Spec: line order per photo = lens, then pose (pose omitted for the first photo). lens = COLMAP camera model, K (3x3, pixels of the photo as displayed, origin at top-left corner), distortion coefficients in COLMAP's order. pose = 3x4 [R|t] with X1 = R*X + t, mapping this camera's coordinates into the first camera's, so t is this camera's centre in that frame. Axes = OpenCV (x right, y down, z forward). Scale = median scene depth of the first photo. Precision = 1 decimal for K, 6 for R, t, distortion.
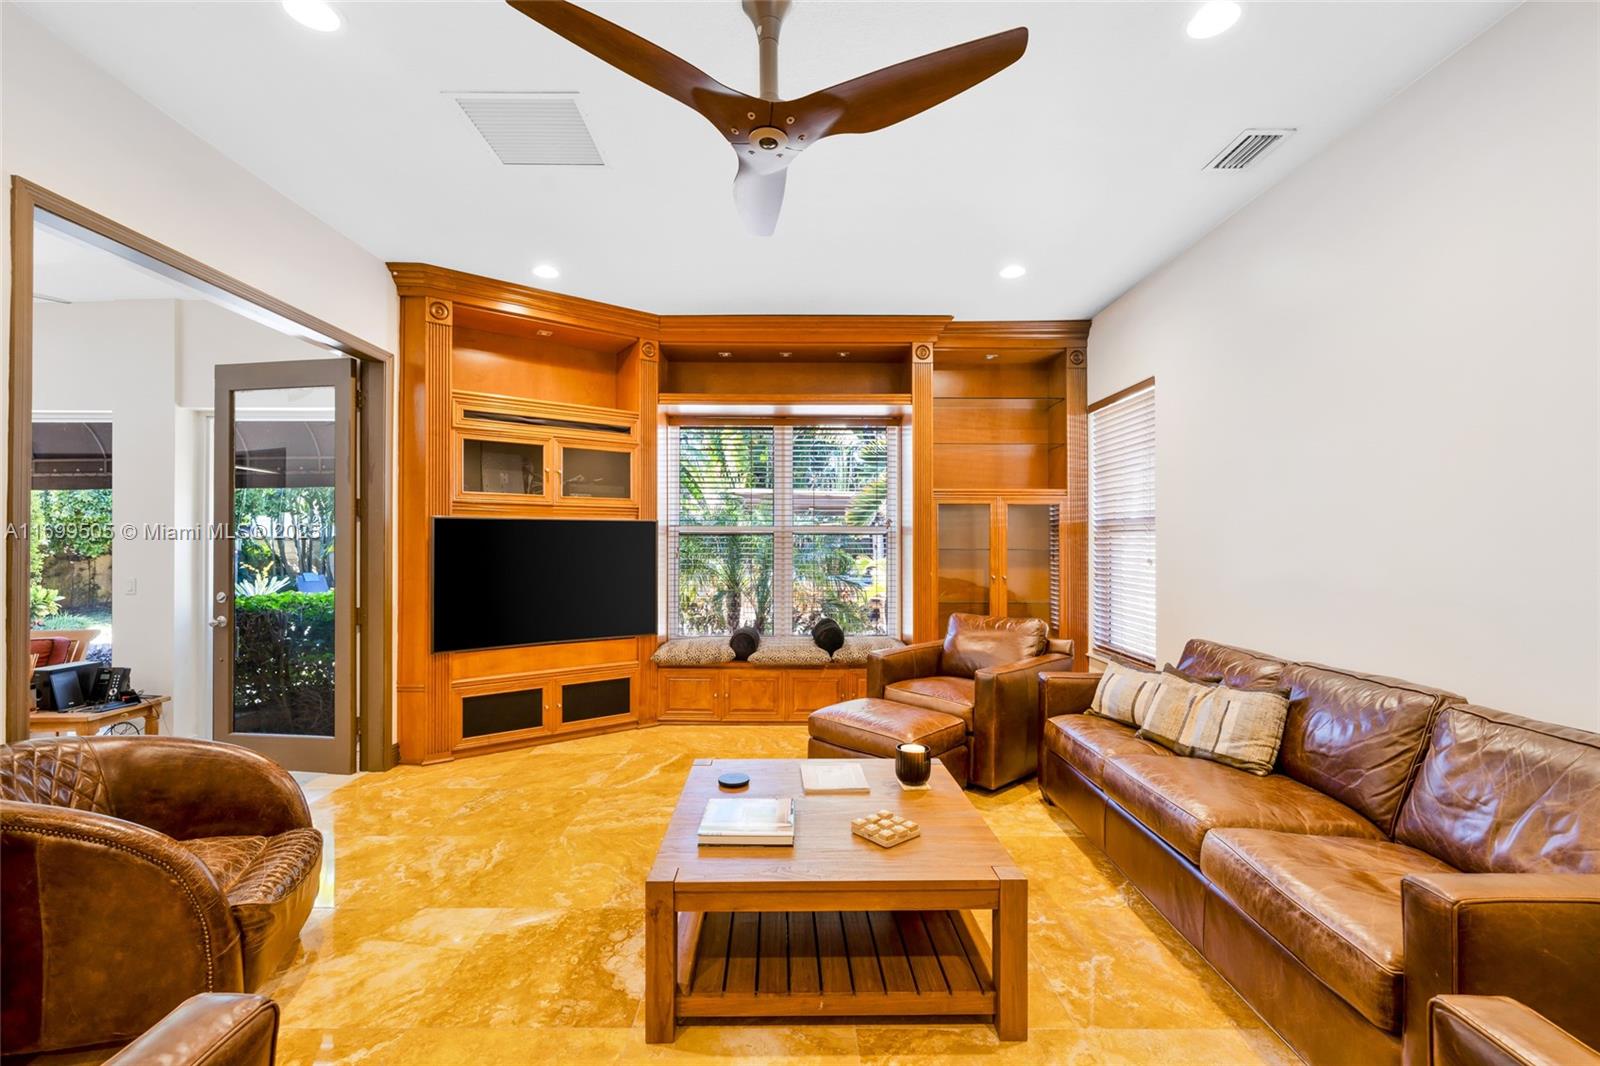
lens RADIAL K [[689.7, 0, 772.3], [0, 689.7, 529.0], [0, 0, 1]] dist [0.002120, -0.001046]
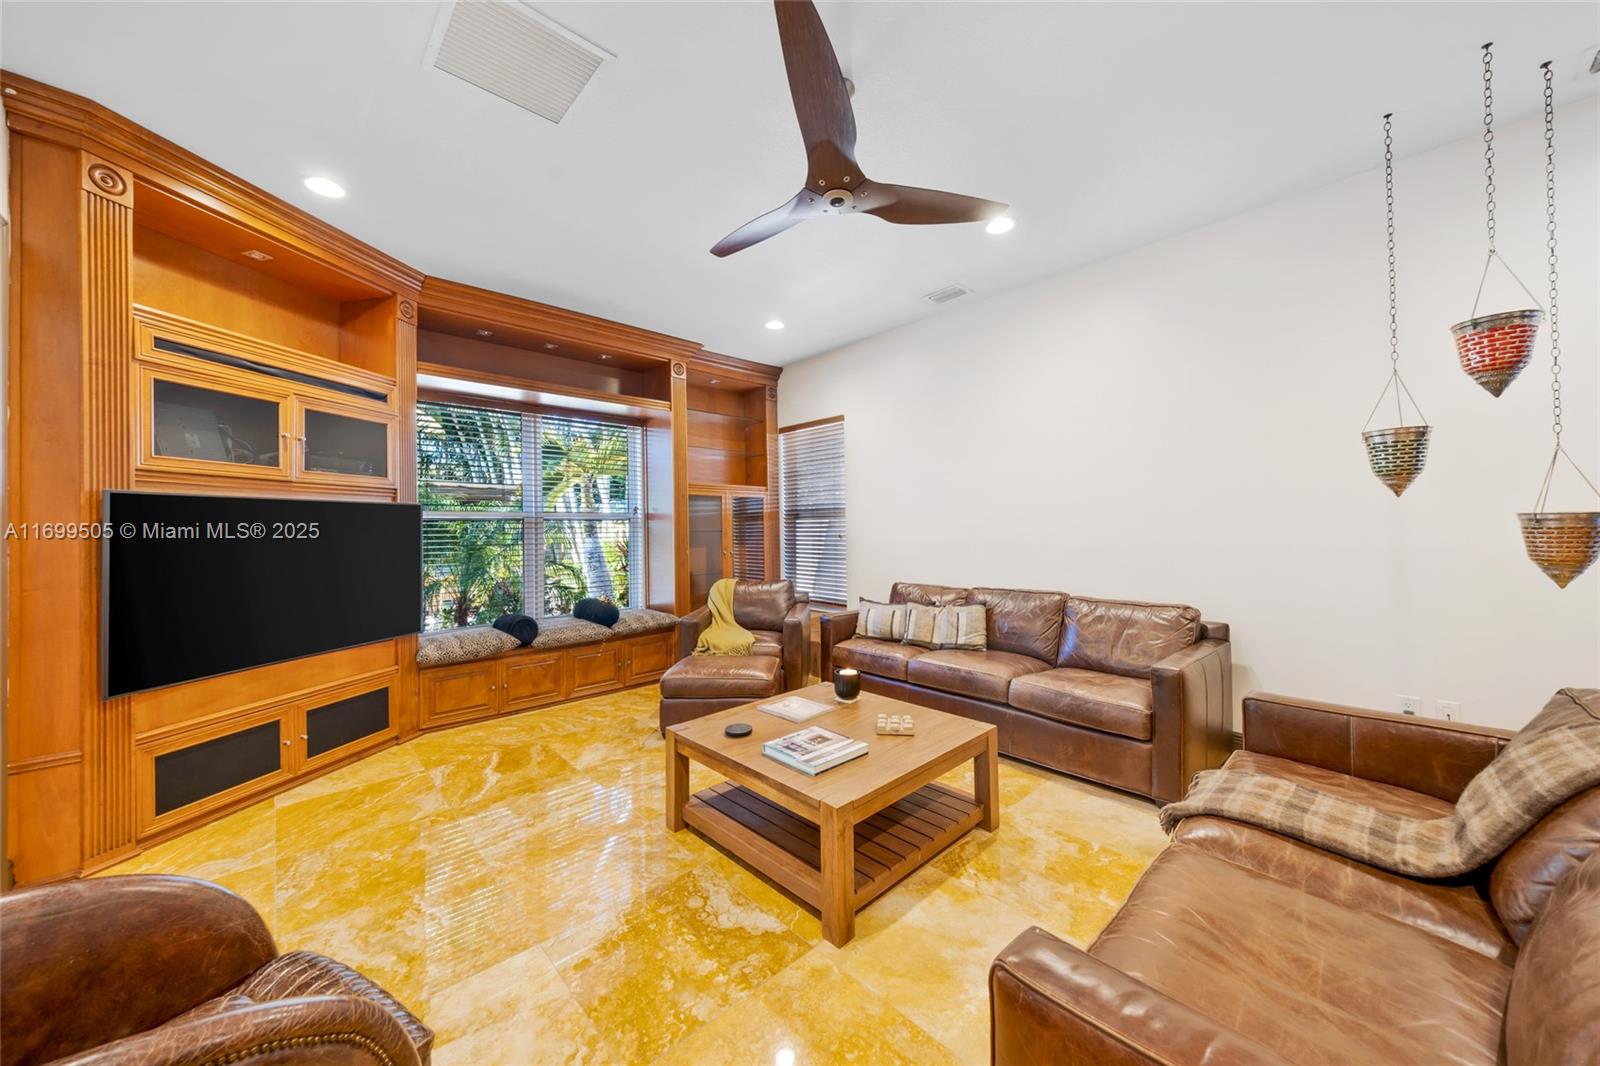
lens RADIAL K [[578.4, 0, 801.0], [0, 578.4, 512.1], [0, 0, 1]] dist [0.000383, -0.000743]
pose [[0.721787, 0.009943, 0.692043, -0.352861], [0.001187, 0.999878, -0.015604, 0.011275], [-0.692114, 0.012084, 0.721687, 0.131261]]
